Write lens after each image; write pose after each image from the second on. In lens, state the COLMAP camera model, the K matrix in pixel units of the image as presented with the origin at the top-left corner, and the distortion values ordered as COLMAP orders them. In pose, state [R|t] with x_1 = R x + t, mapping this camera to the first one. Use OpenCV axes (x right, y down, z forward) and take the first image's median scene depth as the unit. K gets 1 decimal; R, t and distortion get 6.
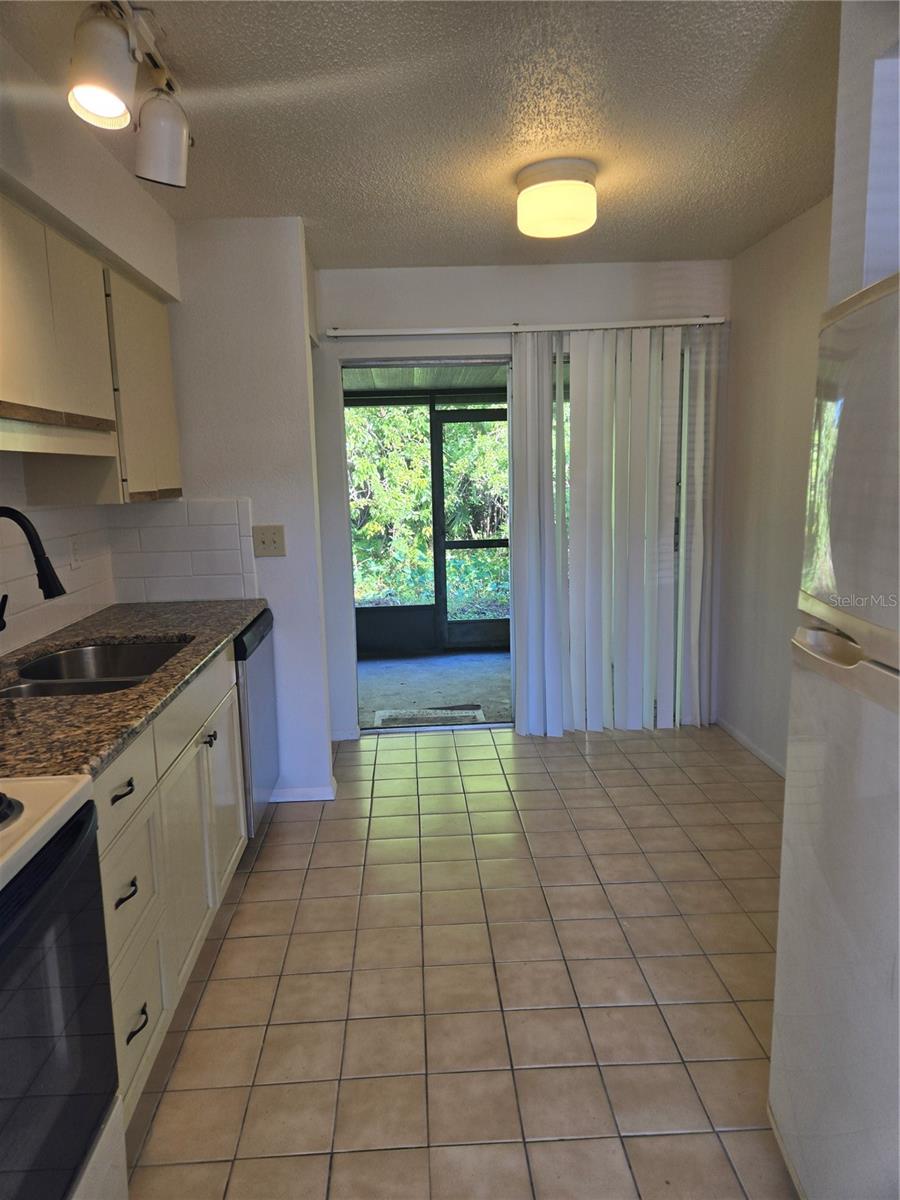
lens RADIAL K [[802.5, 0, 429.3], [0, 802.5, 608.3], [0, 0, 1]] dist [0.054758, -0.027665]
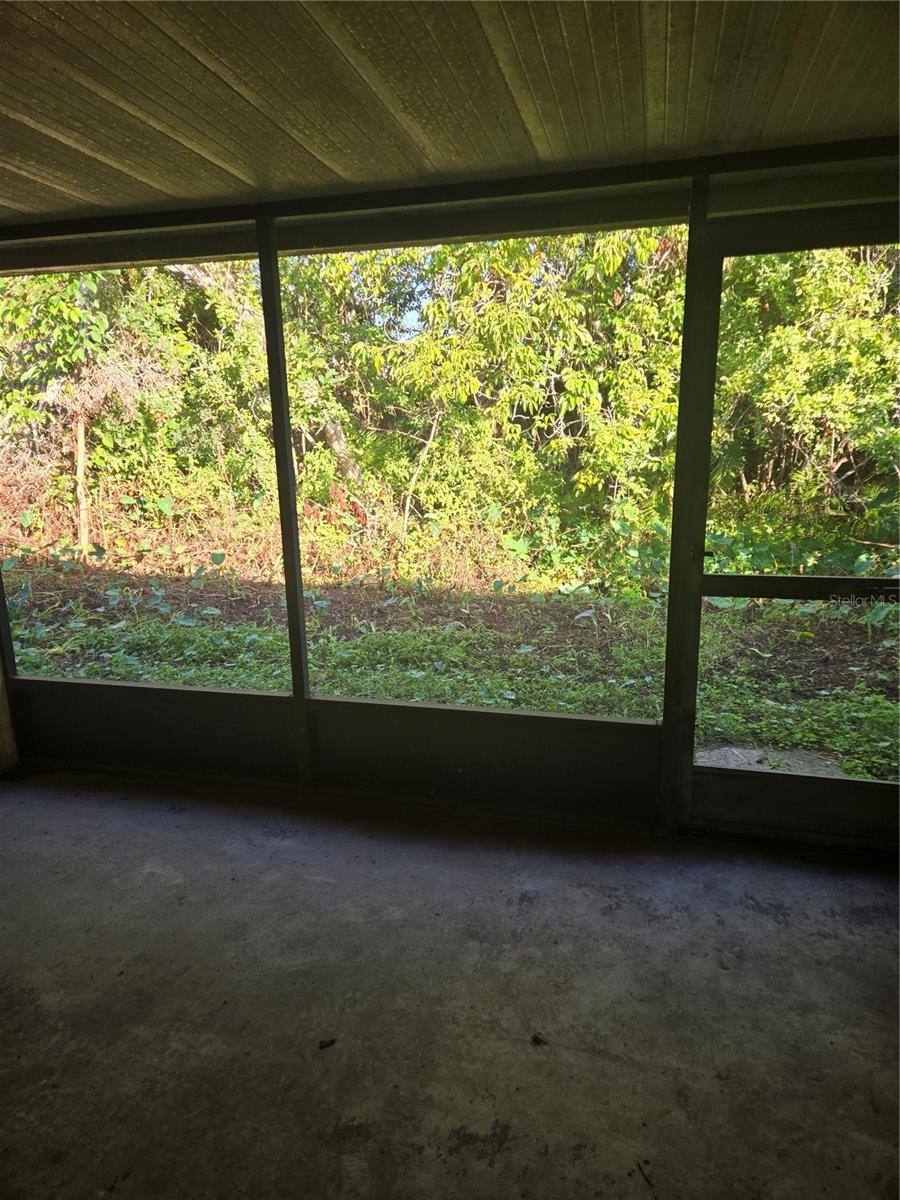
lens RADIAL K [[802.5, 0, 424.5], [0, 802.5, 611.9], [0, 0, 1]] dist [0.054758, -0.027665]
pose [[0.954218, 0.076455, -0.289177, 0.003087], [-0.047491, 0.993243, 0.105892, -0.056922], [0.295319, -0.087311, 0.951401, 0.327076]]
